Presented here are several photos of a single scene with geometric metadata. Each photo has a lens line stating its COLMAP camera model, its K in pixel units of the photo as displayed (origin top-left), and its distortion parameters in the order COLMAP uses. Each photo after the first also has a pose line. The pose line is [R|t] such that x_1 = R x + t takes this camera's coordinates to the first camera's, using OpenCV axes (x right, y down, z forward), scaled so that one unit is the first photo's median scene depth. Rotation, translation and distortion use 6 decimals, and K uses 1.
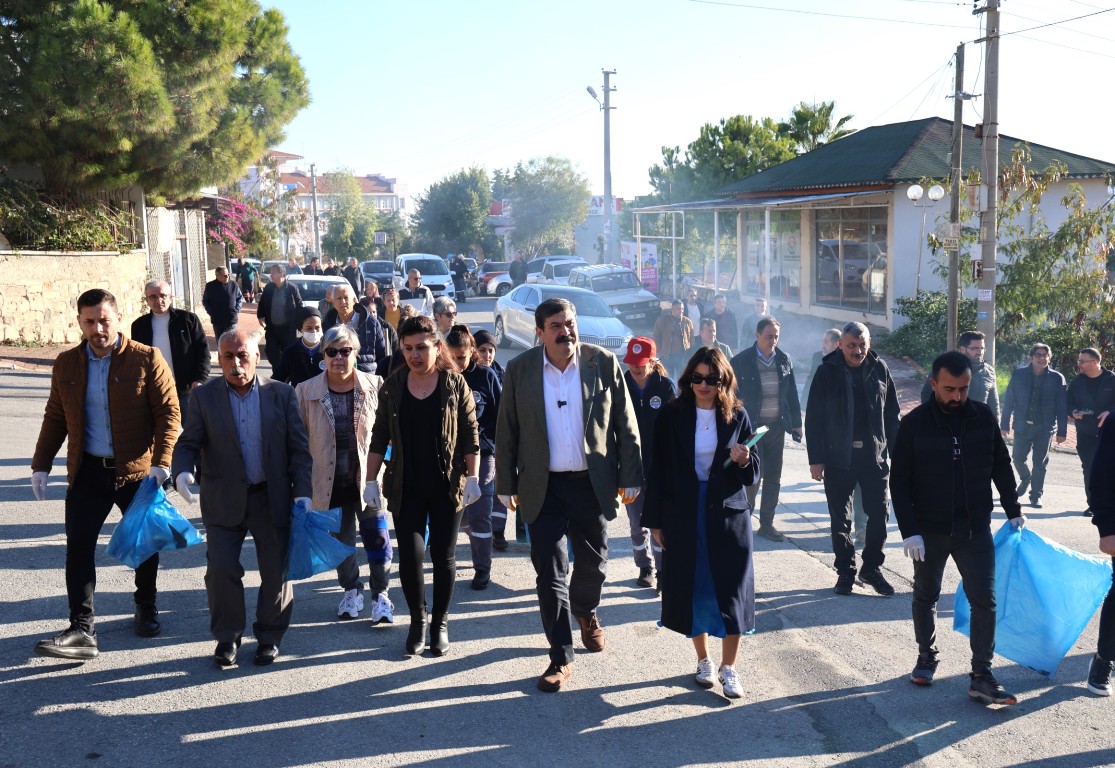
lens RADIAL K [[1140.3, 0, 558.1], [0, 1140.3, 384.9], [0, 0, 1]] dist [0.093580, 0.000000]
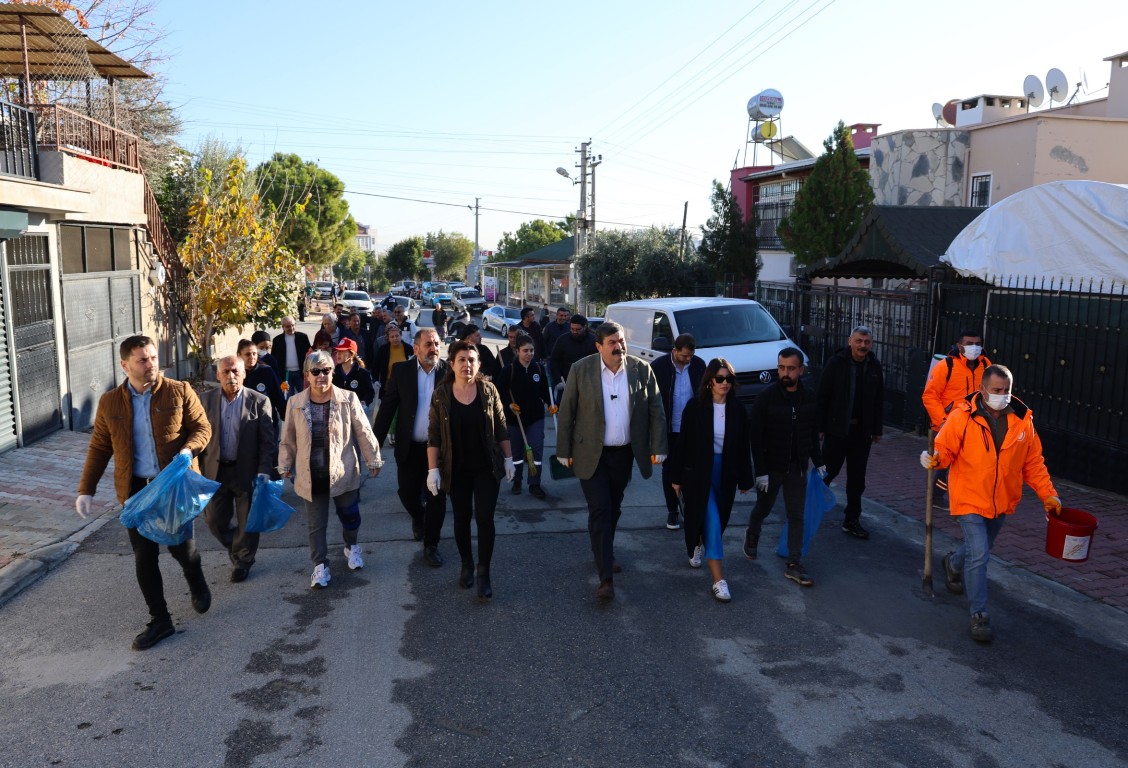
lens RADIAL K [[964.1, 0, 564.0], [0, 964.1, 380.8], [0, 0, 1]] dist [-0.005805, -0.000268]
pose [[0.997039, 0.016840, 0.075028, 0.070785], [-0.017156, 0.999846, 0.003570, 0.061249], [-0.074957, -0.004847, 0.997175, -0.791967]]
